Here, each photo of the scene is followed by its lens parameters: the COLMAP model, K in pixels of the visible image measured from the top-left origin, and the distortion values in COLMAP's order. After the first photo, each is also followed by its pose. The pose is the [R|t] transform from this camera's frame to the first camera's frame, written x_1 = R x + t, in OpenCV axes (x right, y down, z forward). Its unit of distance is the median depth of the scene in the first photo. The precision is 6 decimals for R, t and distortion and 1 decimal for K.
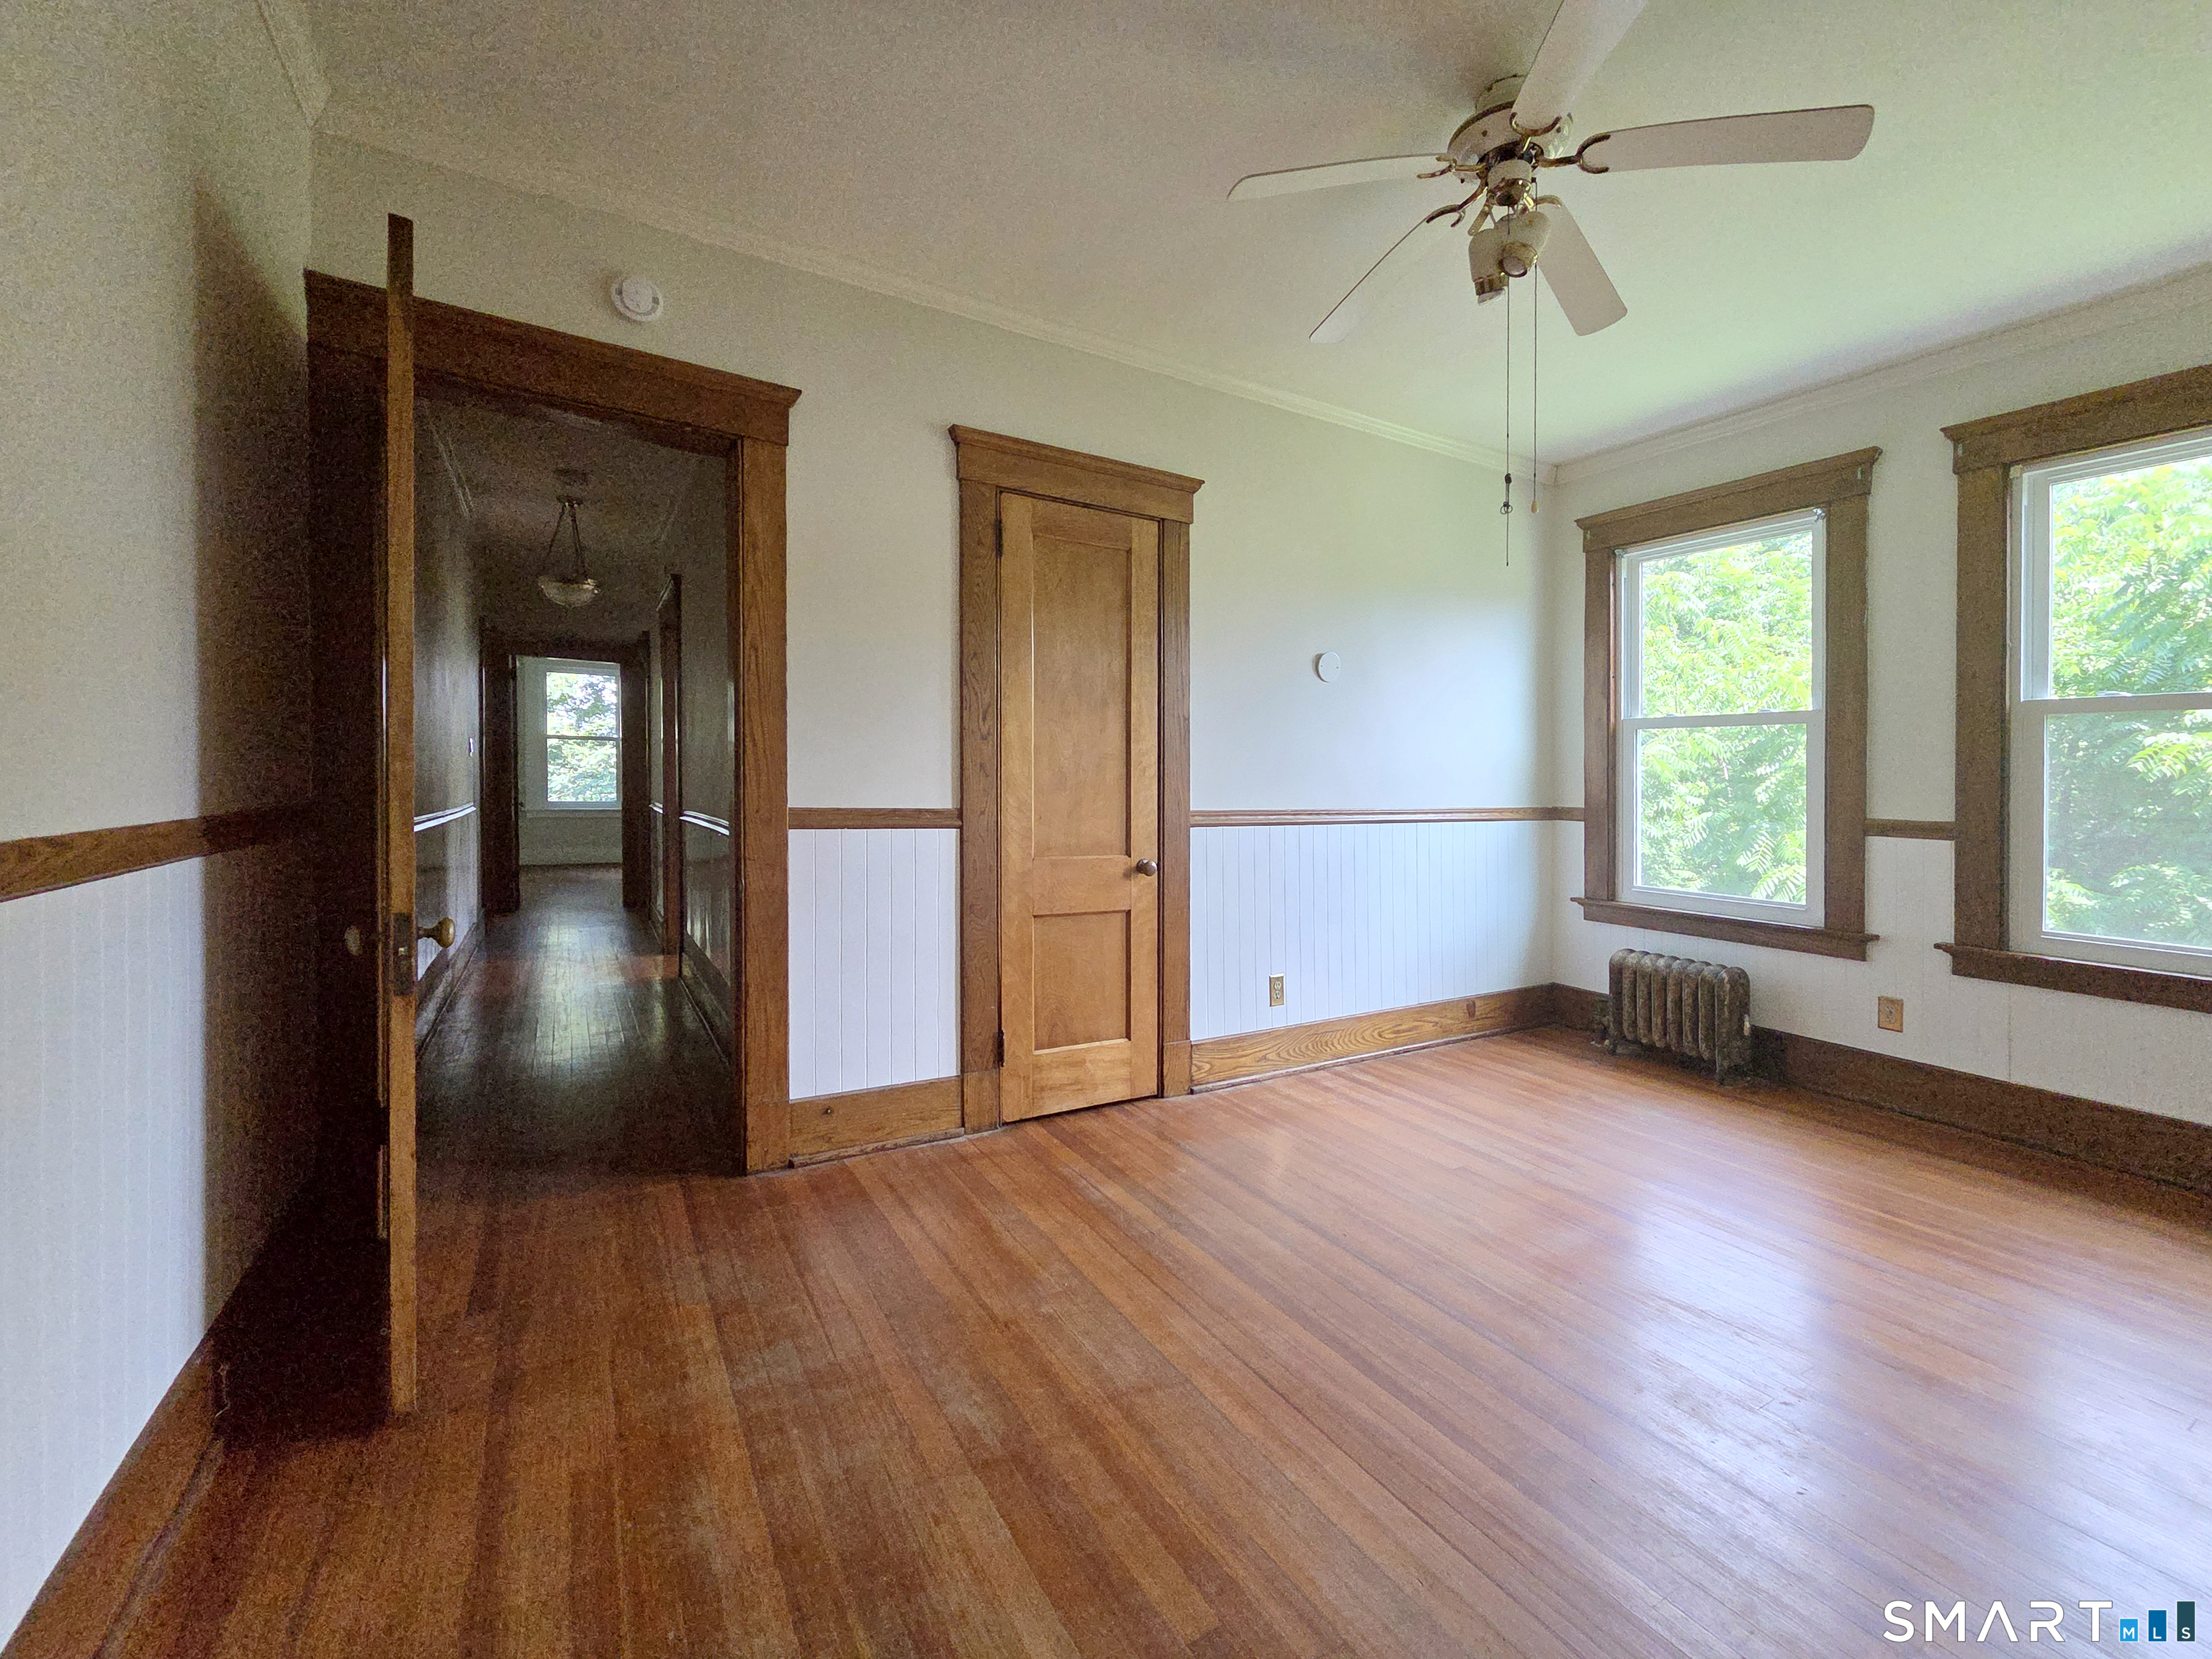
lens RADIAL K [[918.1, 0, 1093.9], [0, 918.1, 782.8], [0, 0, 1]] dist [-0.001182, -0.000540]
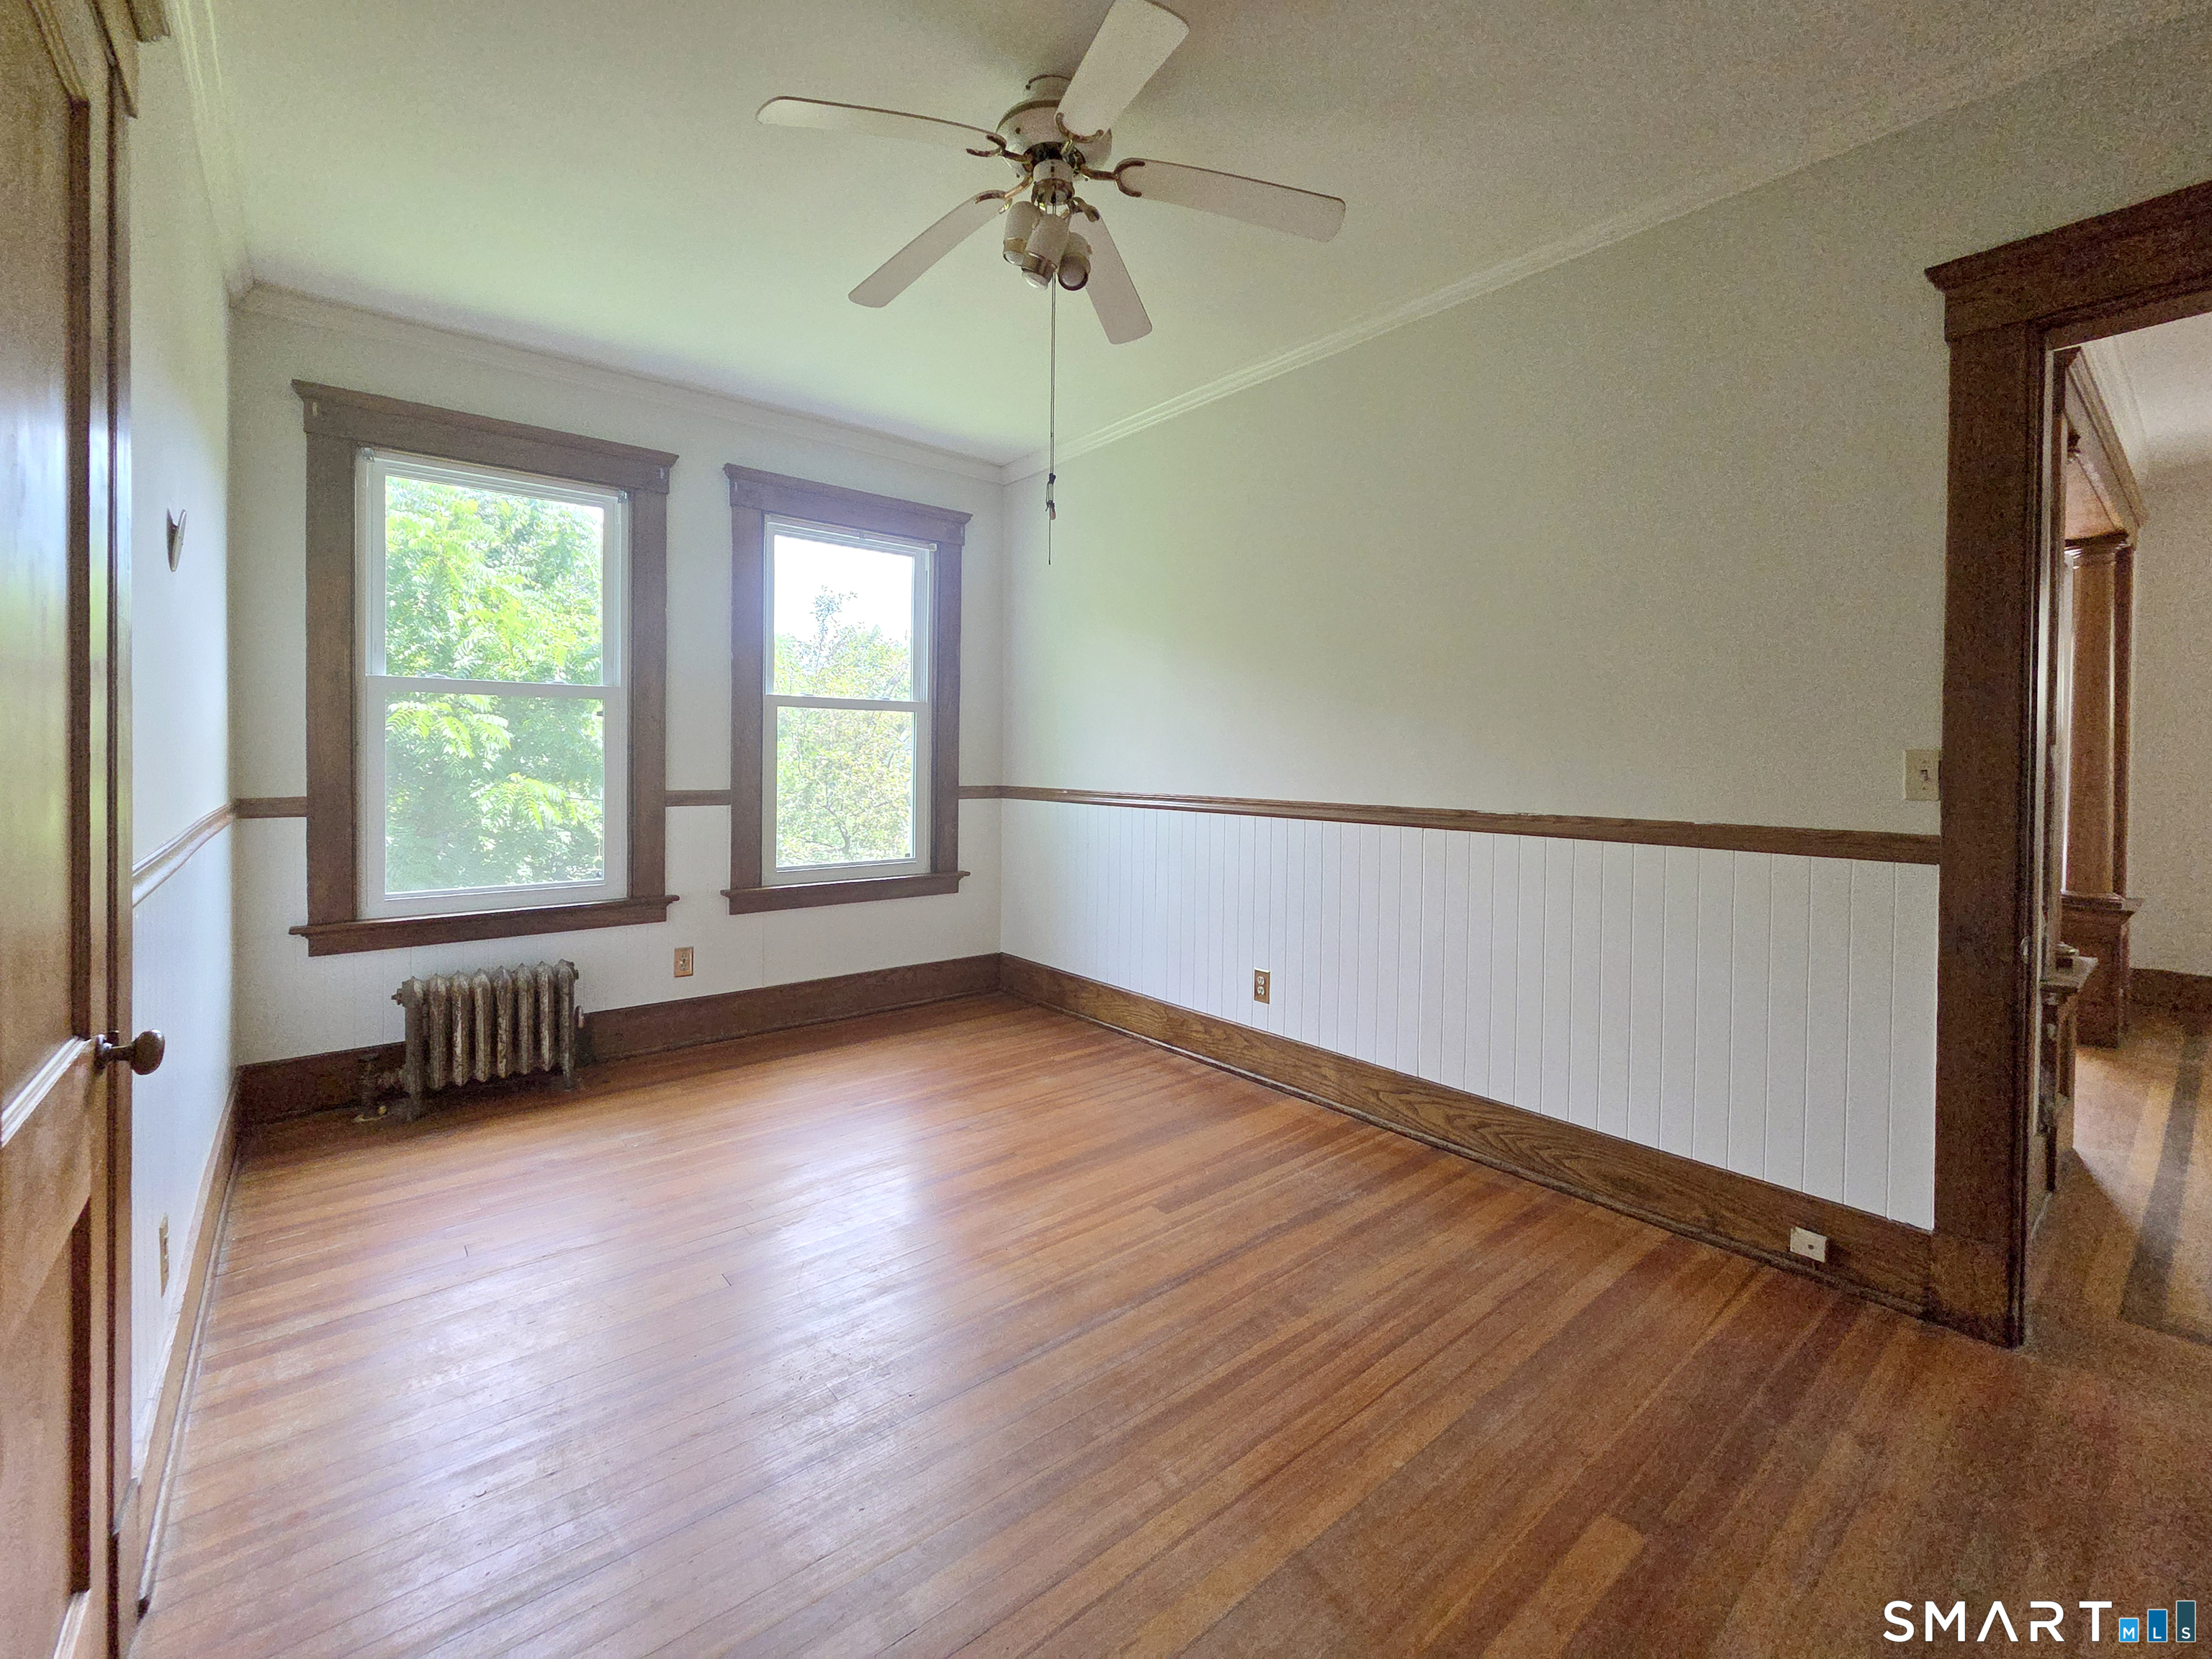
lens RADIAL K [[945.5, 0, 1114.0], [0, 945.5, 756.6], [0, 0, 1]] dist [0.001555, 0.000324]
pose [[-0.178495, -0.008224, 0.983906, -0.360481], [0.003886, 0.999951, 0.009063, -0.009773], [-0.983933, 0.005441, -0.178455, 0.658706]]
